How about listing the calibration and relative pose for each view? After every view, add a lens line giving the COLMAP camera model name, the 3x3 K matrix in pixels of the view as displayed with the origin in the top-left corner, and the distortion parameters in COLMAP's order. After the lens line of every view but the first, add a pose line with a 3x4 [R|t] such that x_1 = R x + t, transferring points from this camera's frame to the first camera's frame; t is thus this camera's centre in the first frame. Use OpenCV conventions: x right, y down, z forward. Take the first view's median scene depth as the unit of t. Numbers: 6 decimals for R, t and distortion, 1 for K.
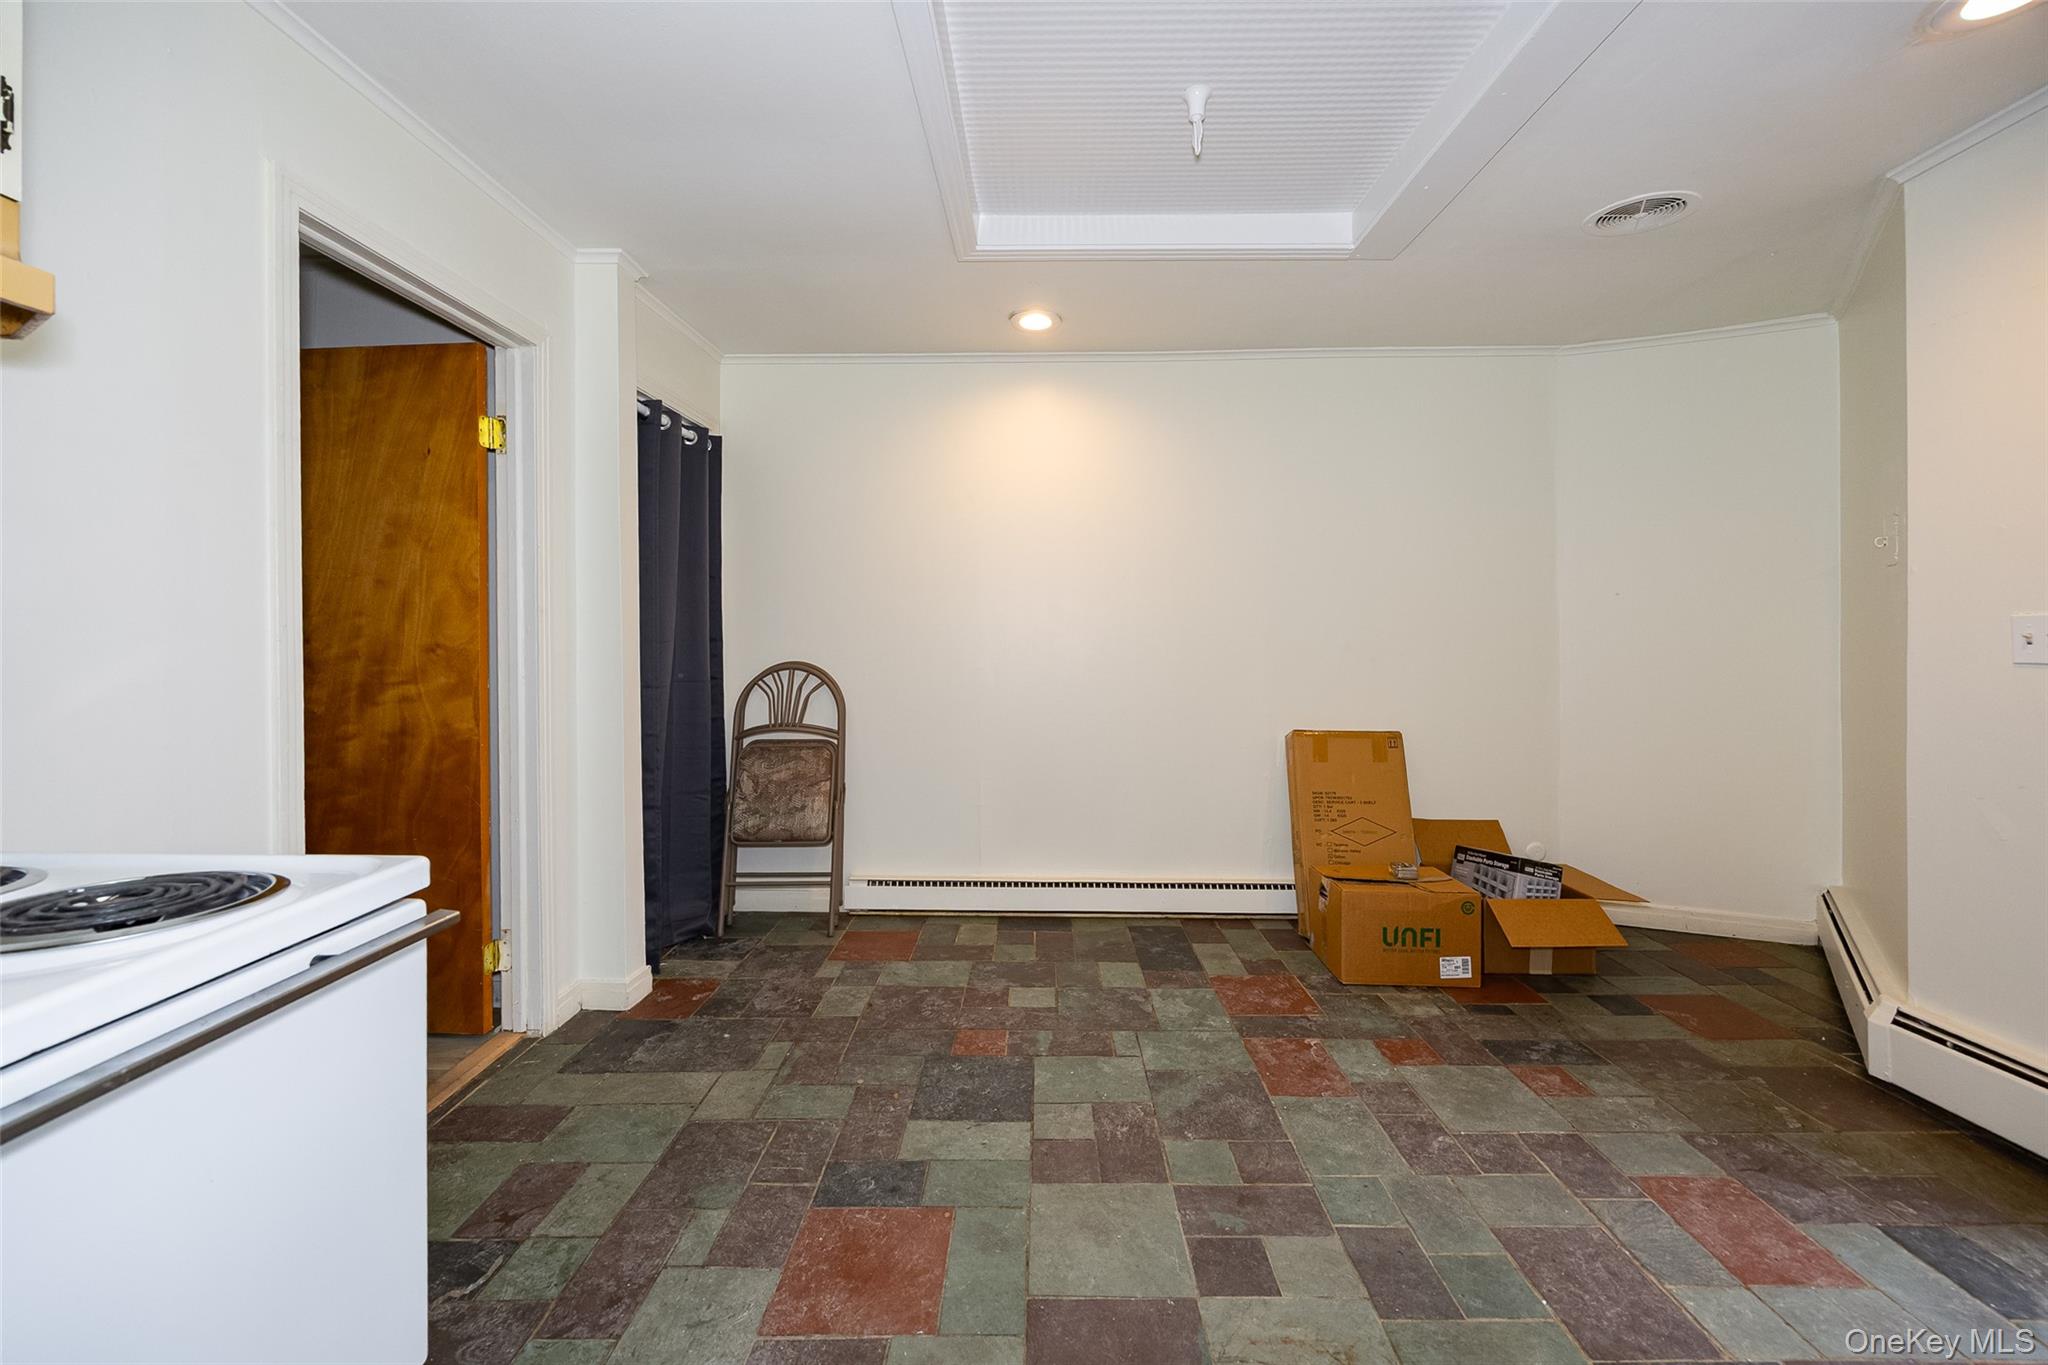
lens RADIAL K [[818.3, 0, 1015.3], [0, 818.3, 633.8], [0, 0, 1]] dist [-0.000634, 0.000016]
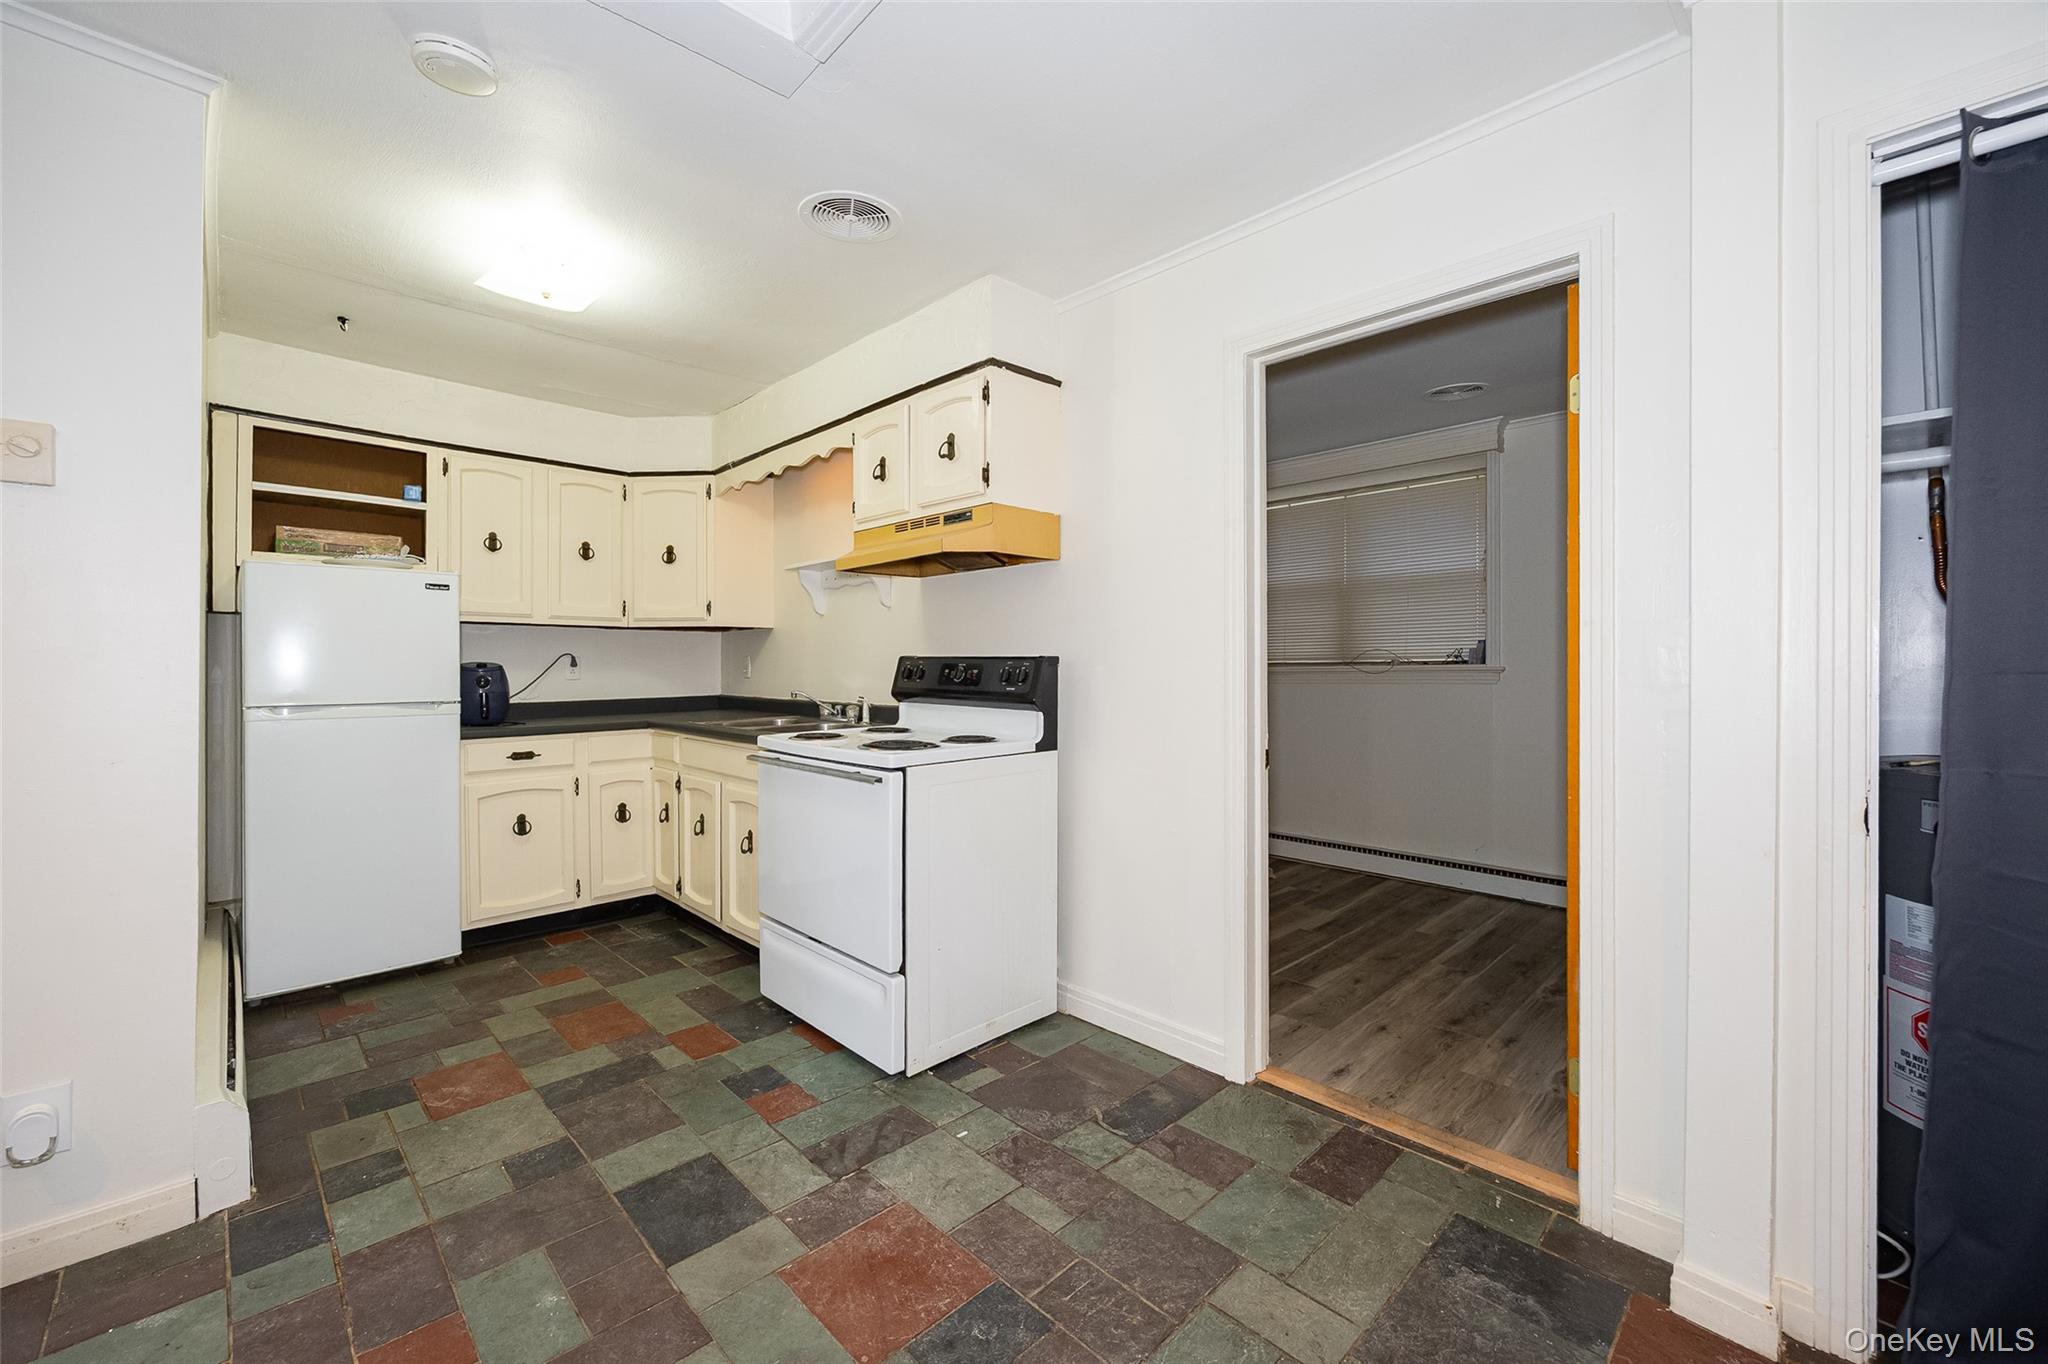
lens RADIAL K [[818.3, 0, 1017.3], [0, 818.3, 670.9], [0, 0, 1]] dist [-0.000634, 0.000016]
pose [[-0.700422, 0.007161, -0.713693, 0.391818], [0.003615, 0.999972, 0.006485, 0.014386], [0.713719, 0.001962, -0.700429, 1.688289]]
